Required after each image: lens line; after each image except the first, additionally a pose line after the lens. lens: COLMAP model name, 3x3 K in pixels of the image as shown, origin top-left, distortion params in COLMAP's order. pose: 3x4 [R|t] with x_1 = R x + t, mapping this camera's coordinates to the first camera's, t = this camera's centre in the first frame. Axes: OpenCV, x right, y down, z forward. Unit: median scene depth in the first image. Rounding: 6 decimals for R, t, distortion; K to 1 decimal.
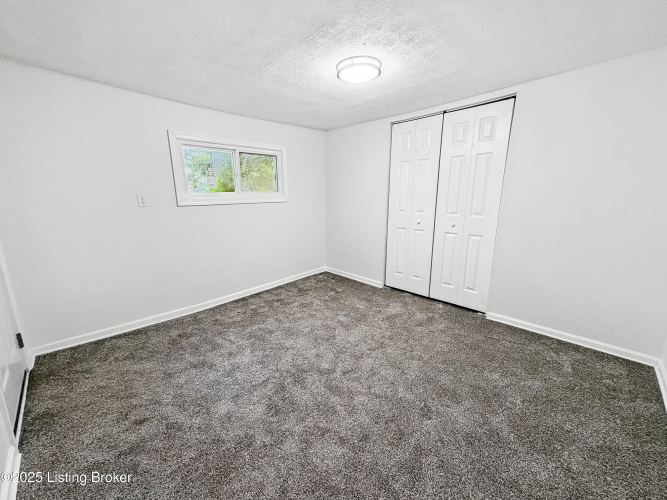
lens RADIAL K [[269.7, 0, 333.5], [0, 269.7, 250.0], [0, 0, 1]] dist [0.000332, -0.000122]
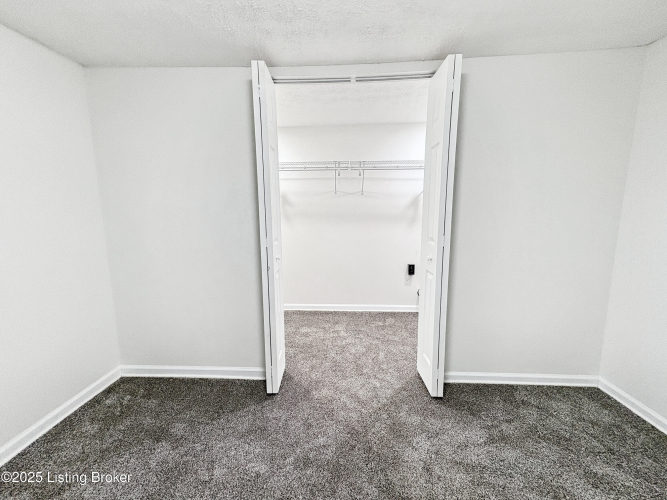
lens RADIAL K [[262.9, 0, 333.8], [0, 262.9, 247.9], [0, 0, 1]] dist [0.021643, -0.000100]
pose [[0.740191, -0.094485, 0.665725, -0.049458], [0.141137, 0.989854, -0.016436, -0.090144], [-0.657417, 0.106124, 0.746016, 0.454124]]
